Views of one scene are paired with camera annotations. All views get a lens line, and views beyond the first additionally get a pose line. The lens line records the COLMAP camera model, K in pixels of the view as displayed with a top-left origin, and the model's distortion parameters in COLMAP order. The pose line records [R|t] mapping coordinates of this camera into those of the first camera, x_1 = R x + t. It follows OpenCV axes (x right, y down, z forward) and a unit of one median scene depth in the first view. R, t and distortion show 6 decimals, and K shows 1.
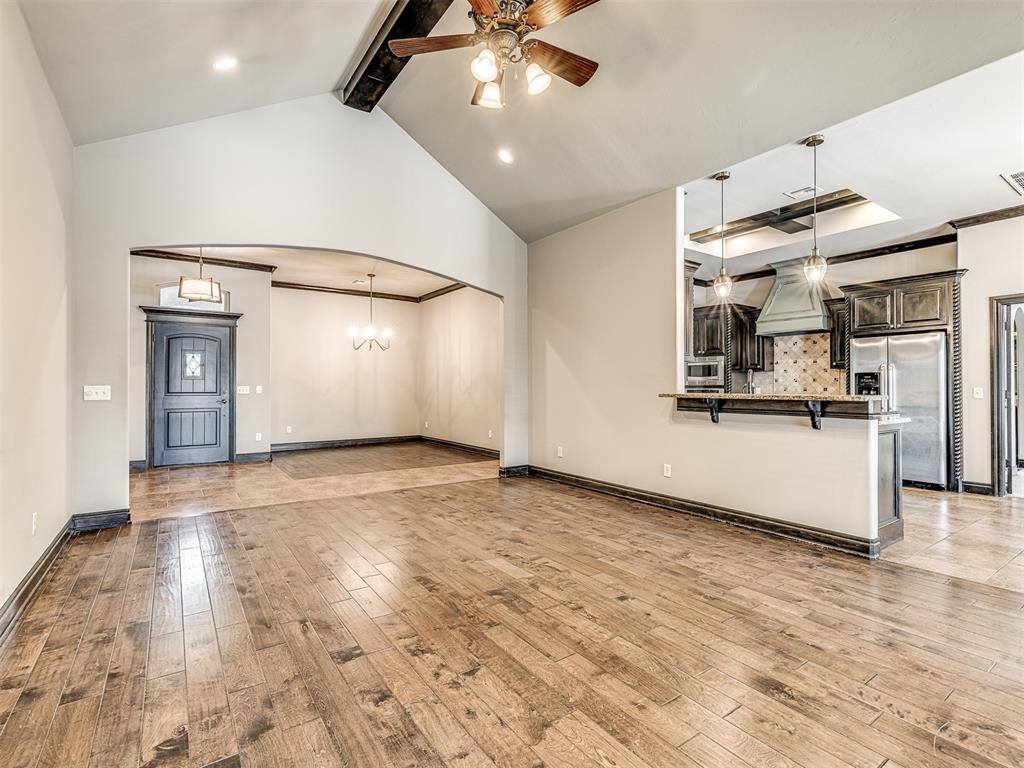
lens RADIAL K [[496.0, 0, 514.8], [0, 496.0, 384.4], [0, 0, 1]] dist [-0.002858, -0.000639]
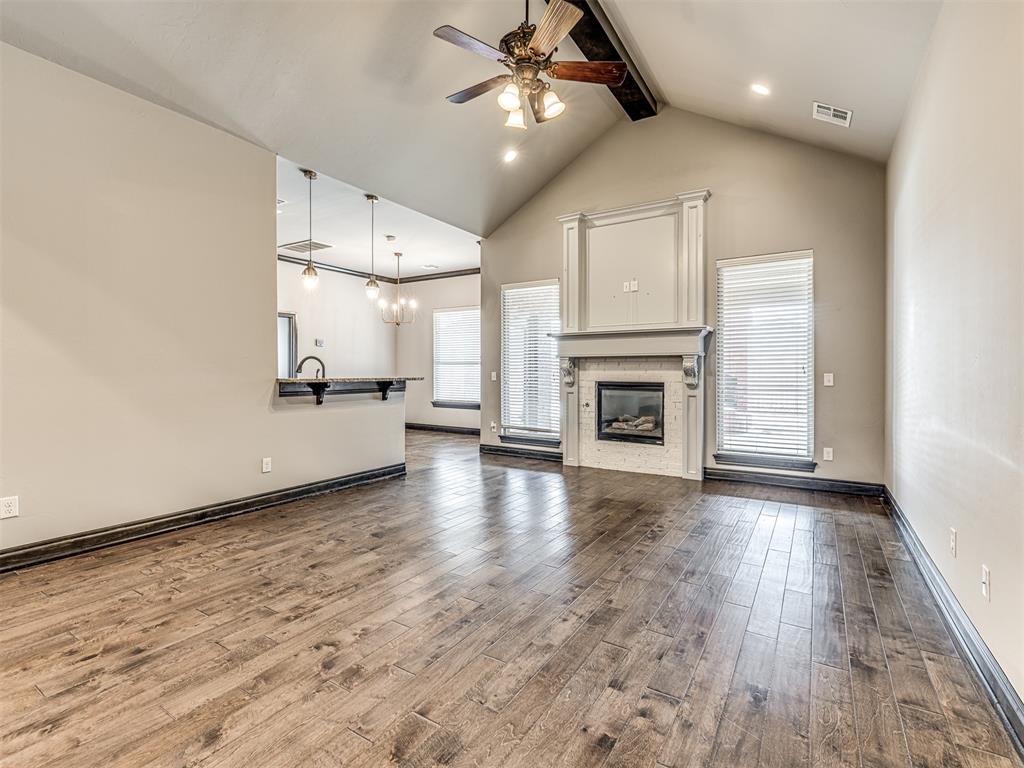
lens RADIAL K [[496.0, 0, 507.1], [0, 496.0, 377.8], [0, 0, 1]] dist [-0.002858, -0.000639]
pose [[-0.393854, -0.014161, 0.919064, -0.791099], [-0.009499, 0.999891, 0.011336, 0.002775], [-0.919124, -0.004265, -0.393946, 1.103520]]
